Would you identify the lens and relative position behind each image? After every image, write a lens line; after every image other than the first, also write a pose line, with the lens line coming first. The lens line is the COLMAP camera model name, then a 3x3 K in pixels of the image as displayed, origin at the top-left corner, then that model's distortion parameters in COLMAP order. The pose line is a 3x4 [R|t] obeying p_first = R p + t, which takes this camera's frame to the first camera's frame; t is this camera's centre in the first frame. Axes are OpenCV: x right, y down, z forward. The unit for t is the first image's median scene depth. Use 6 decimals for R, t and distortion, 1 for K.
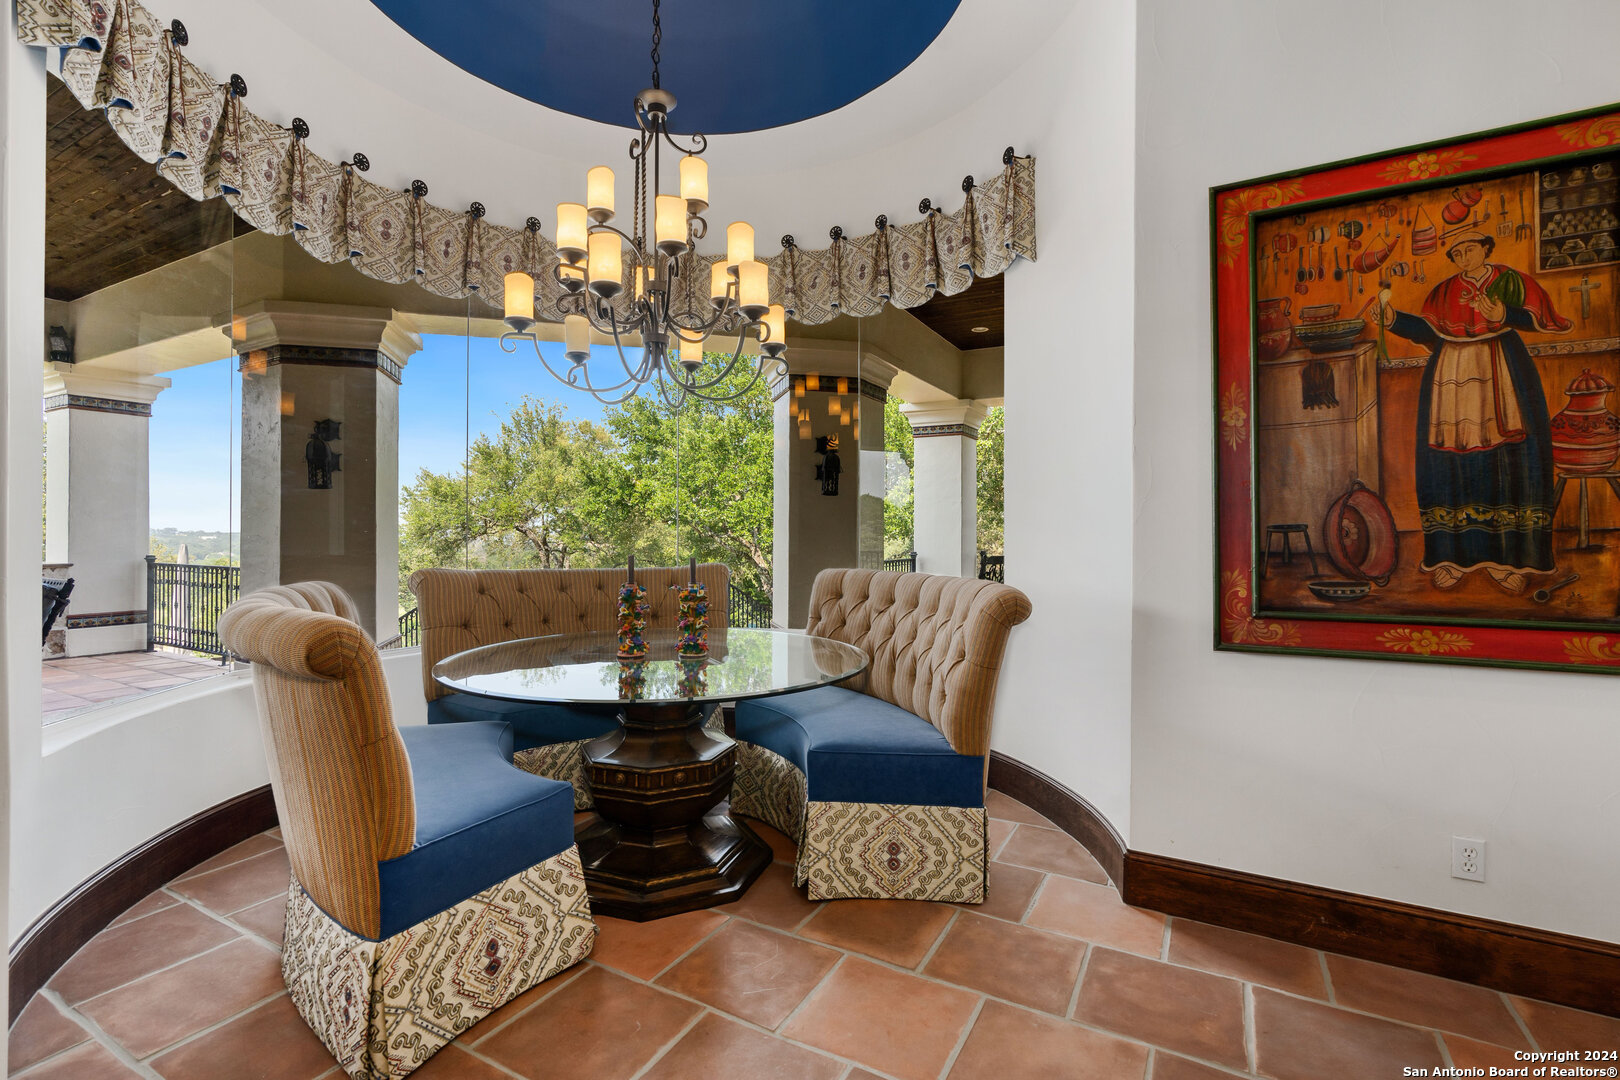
lens RADIAL K [[734.6, 0, 810.3], [0, 734.6, 535.3], [0, 0, 1]] dist [-0.005006, 0.001541]
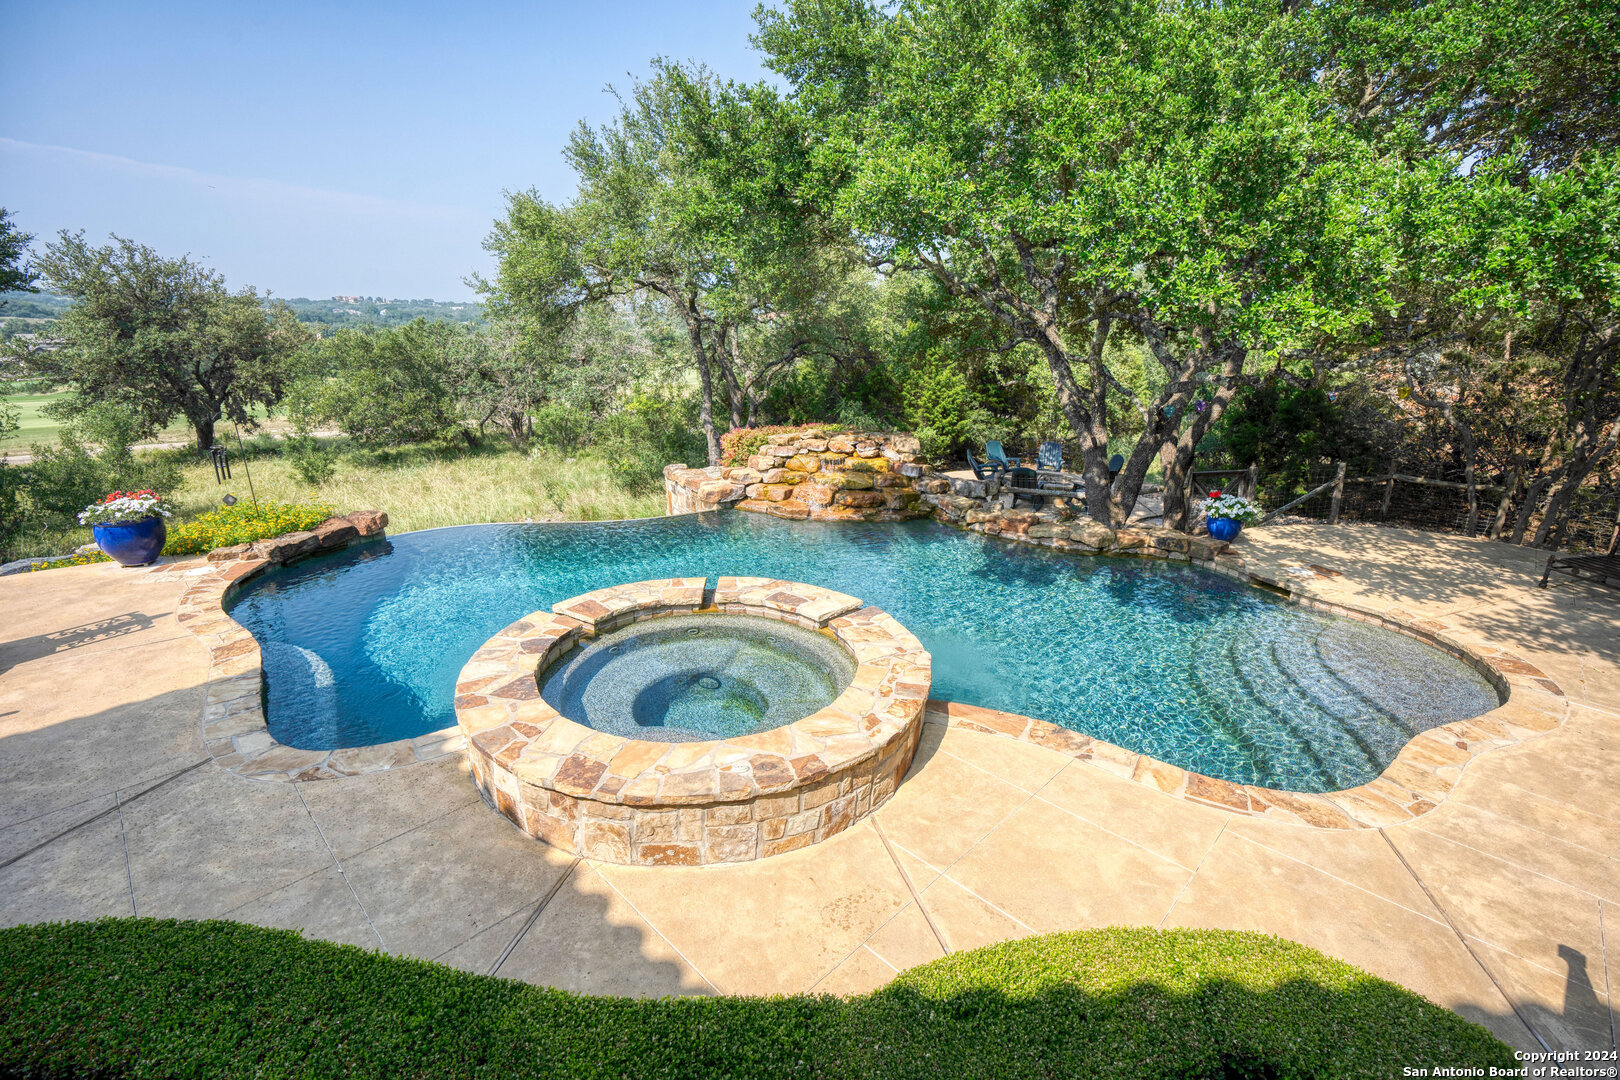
lens RADIAL K [[735.1, 0, 813.7], [0, 735.1, 538.2], [0, 0, 1]] dist [-0.011253, 0.000699]
pose [[0.966182, 0.081639, -0.244597, -0.121491], [-0.003625, 0.952766, 0.303685, 0.011180], [0.257836, -0.292528, 0.920841, 0.569458]]
